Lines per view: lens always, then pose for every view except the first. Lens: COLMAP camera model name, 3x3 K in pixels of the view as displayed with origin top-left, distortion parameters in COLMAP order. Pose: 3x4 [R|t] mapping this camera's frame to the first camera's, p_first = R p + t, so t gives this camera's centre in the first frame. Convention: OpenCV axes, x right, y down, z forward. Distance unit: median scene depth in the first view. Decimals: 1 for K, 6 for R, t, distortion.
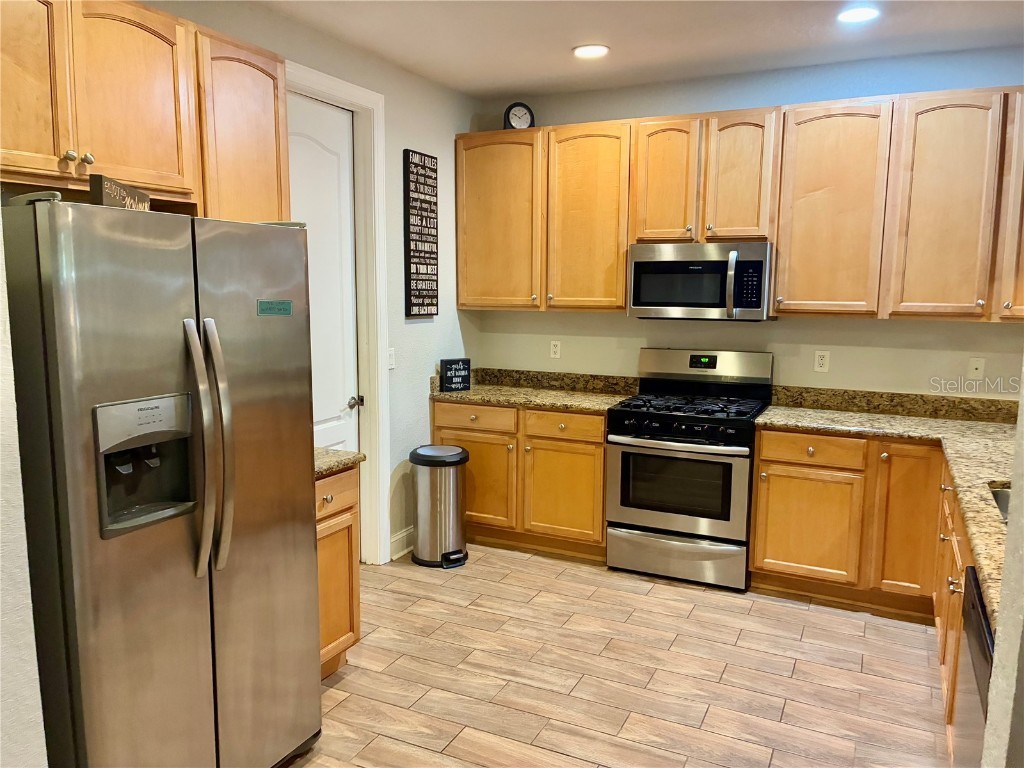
lens RADIAL K [[779.8, 0, 512.0], [0, 779.8, 384.0], [0, 0, 1]] dist [0.052832, -0.048413]
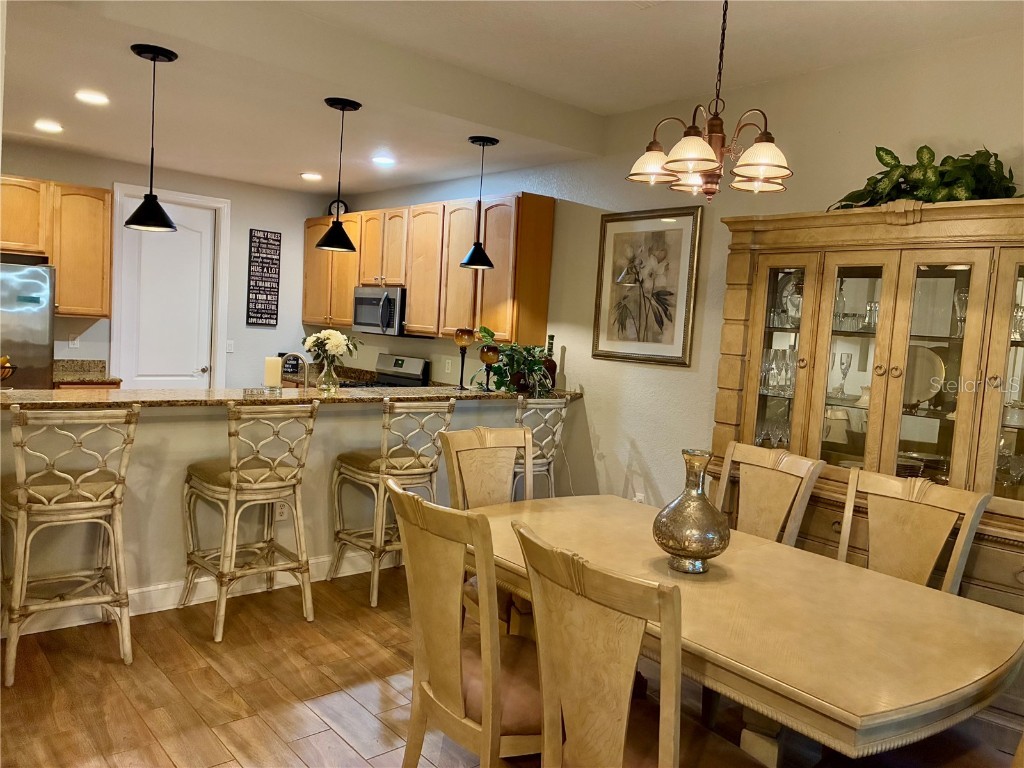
lens RADIAL K [[774.6, 0, 511.0], [0, 774.6, 379.5], [0, 0, 1]] dist [0.045987, -0.048609]
pose [[0.916465, 0.080548, -0.391924, 1.180809], [-0.109031, 0.992733, -0.050930, 0.065218], [0.384973, 0.089407, 0.918587, -0.372386]]
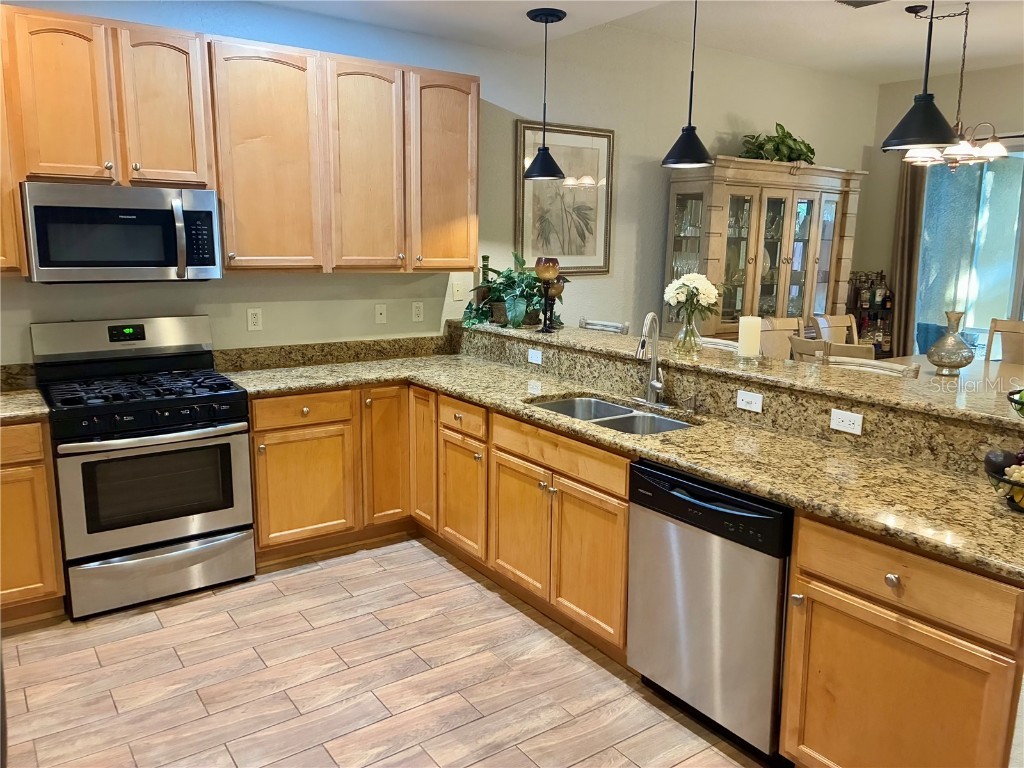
lens RADIAL K [[774.6, 0, 511.0], [0, 774.6, 379.5], [0, 0, 1]] dist [0.045987, -0.048609]
pose [[0.480250, -0.157628, 0.862852, -0.305265], [0.107564, 0.986879, 0.120417, -0.040010], [-0.870511, 0.034981, 0.490904, 0.282328]]
